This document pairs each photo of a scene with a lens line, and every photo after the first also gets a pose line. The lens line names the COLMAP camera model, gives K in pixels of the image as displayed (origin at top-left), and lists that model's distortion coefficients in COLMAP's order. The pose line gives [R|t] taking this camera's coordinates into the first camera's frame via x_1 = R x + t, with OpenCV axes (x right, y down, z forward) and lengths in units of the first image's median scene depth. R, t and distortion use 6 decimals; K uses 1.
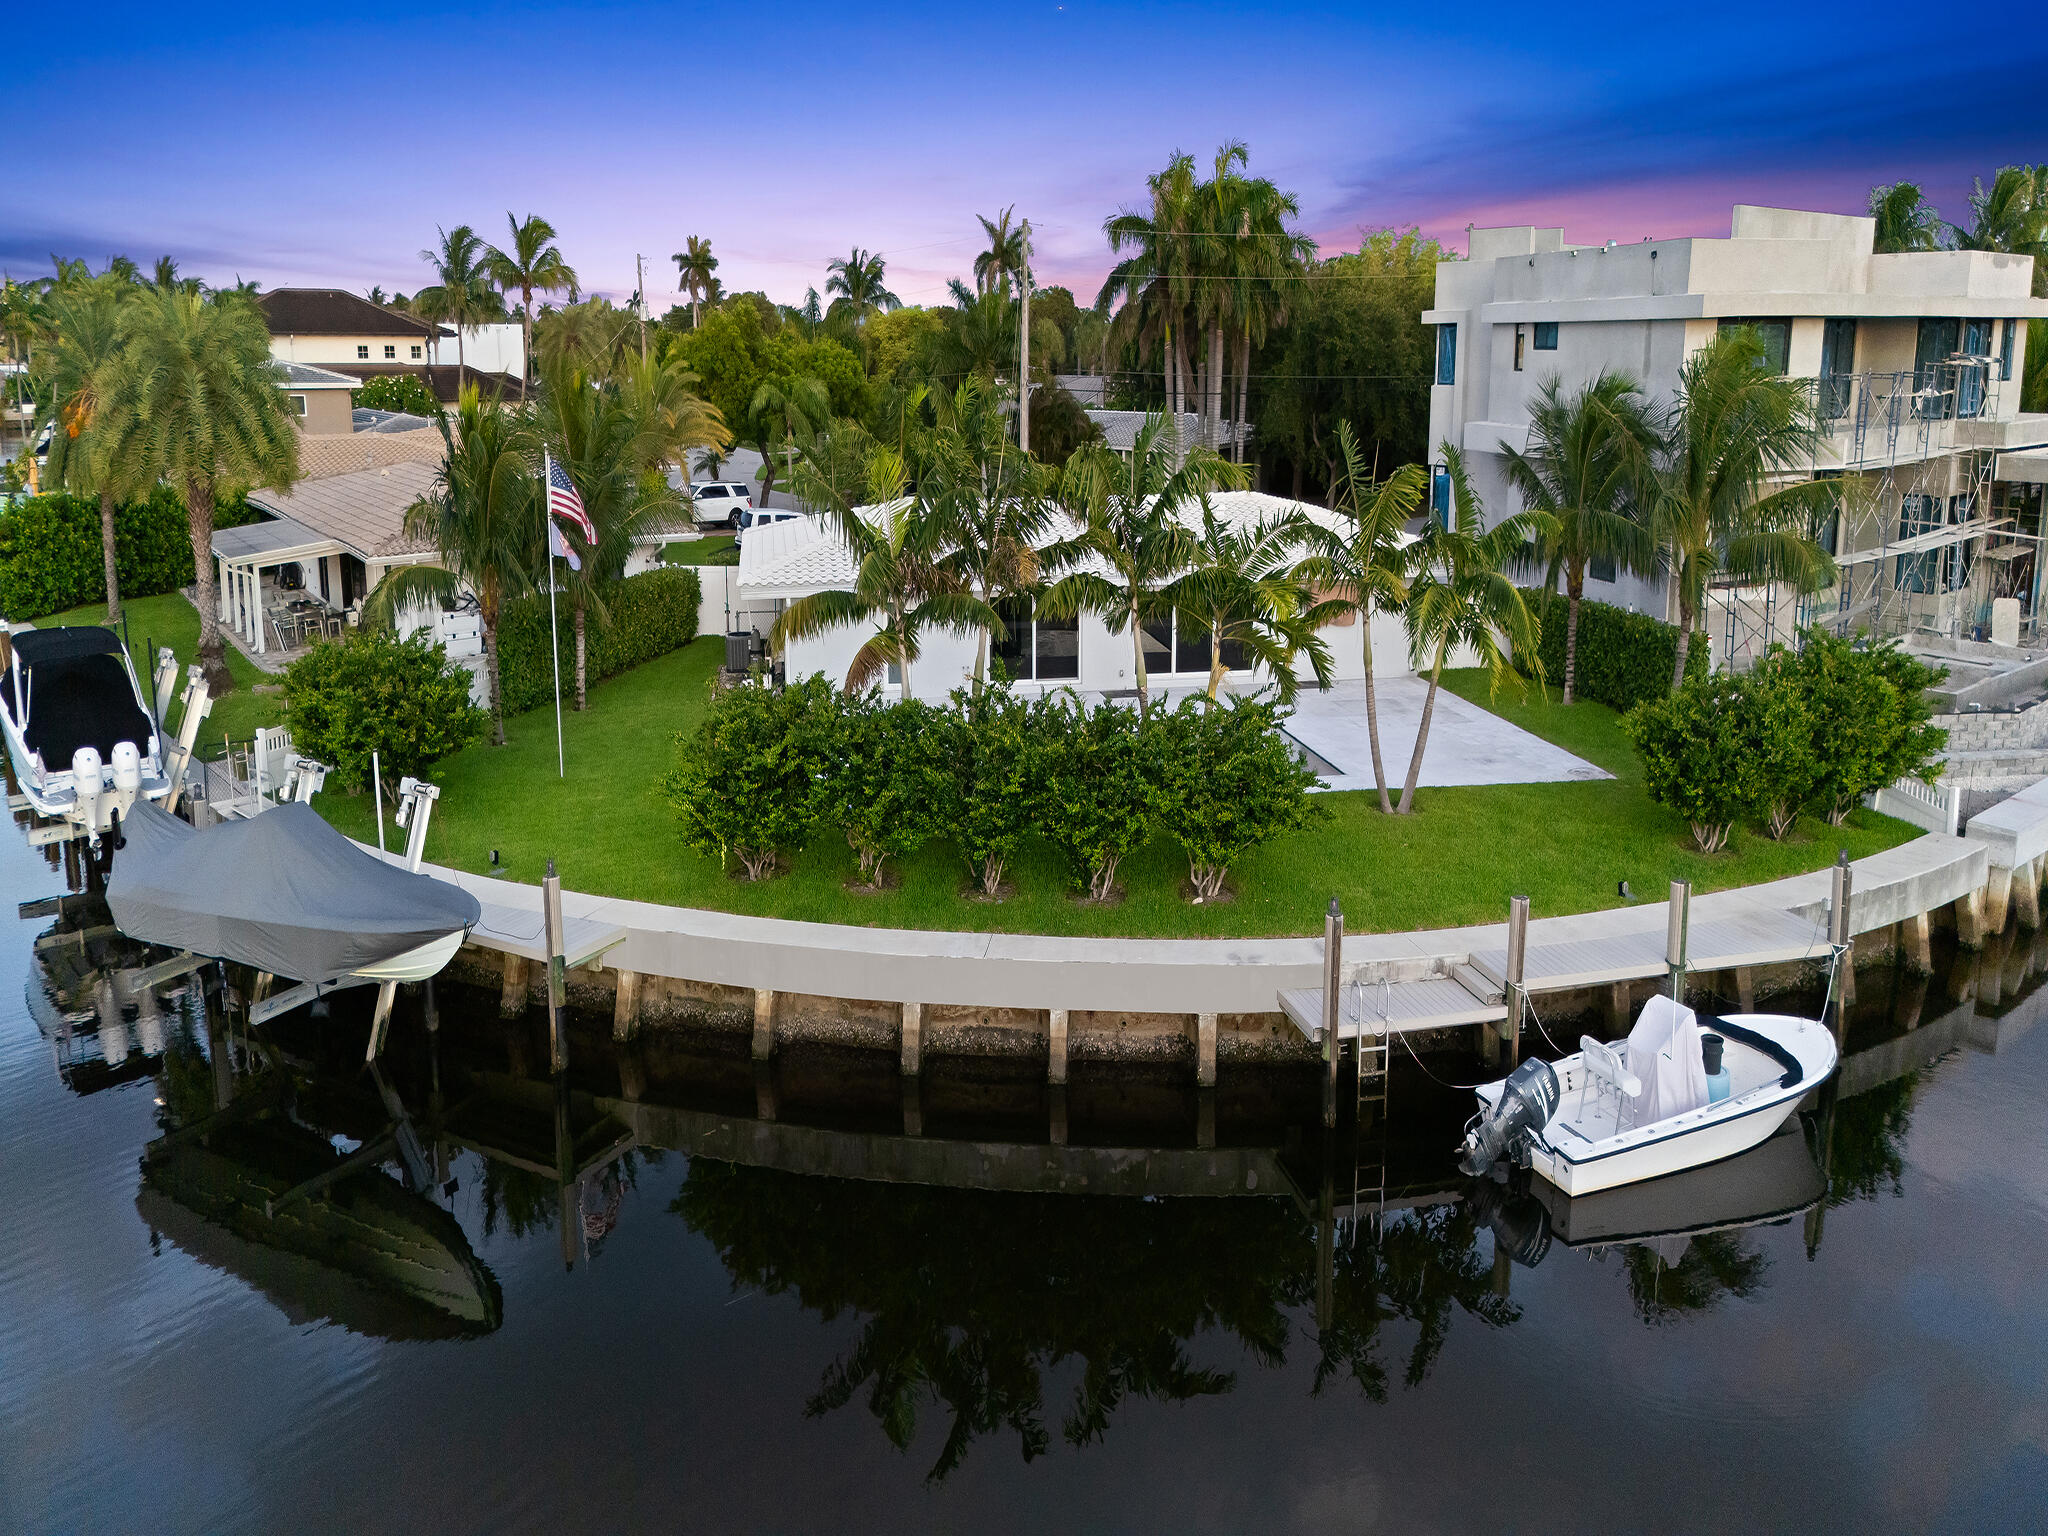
lens RADIAL K [[1435.5, 0, 1023.2], [0, 1435.5, 764.5], [0, 0, 1]] dist [0.022711, -0.003950]
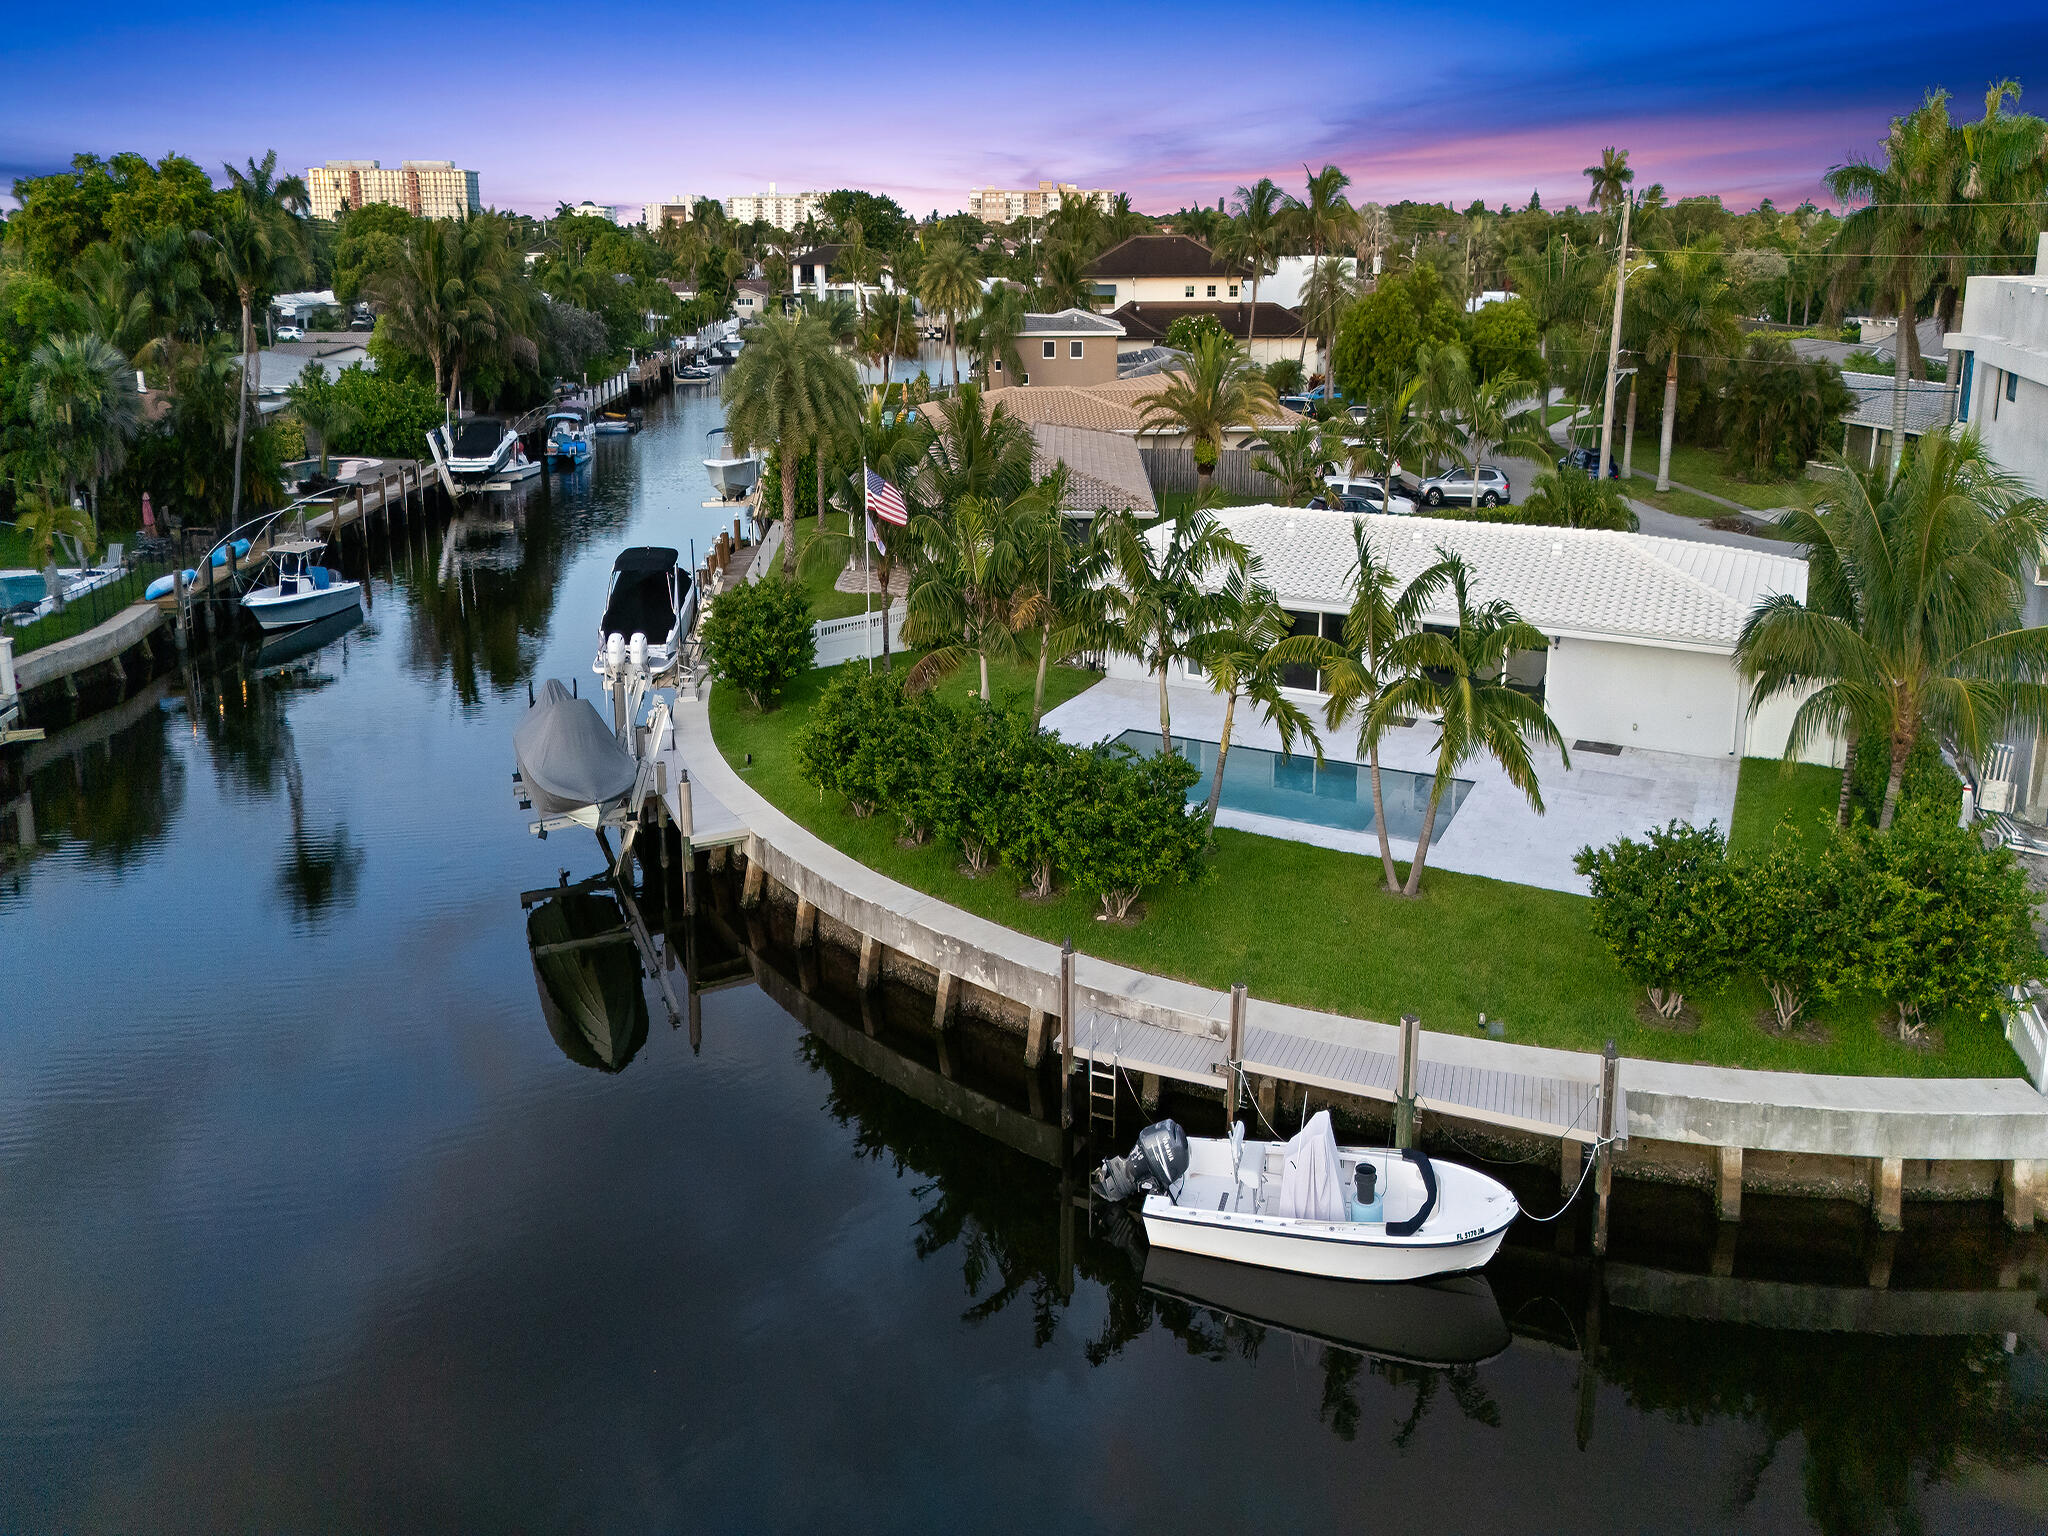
lens RADIAL K [[1435.5, 0, 1021.2], [0, 1435.5, 770.2], [0, 0, 1]] dist [0.022711, -0.003950]
pose [[0.802107, 0.200851, -0.562391, 0.555587], [-0.162890, 0.979618, 0.117538, -0.116236], [0.574536, -0.002670, 0.818475, 0.016526]]
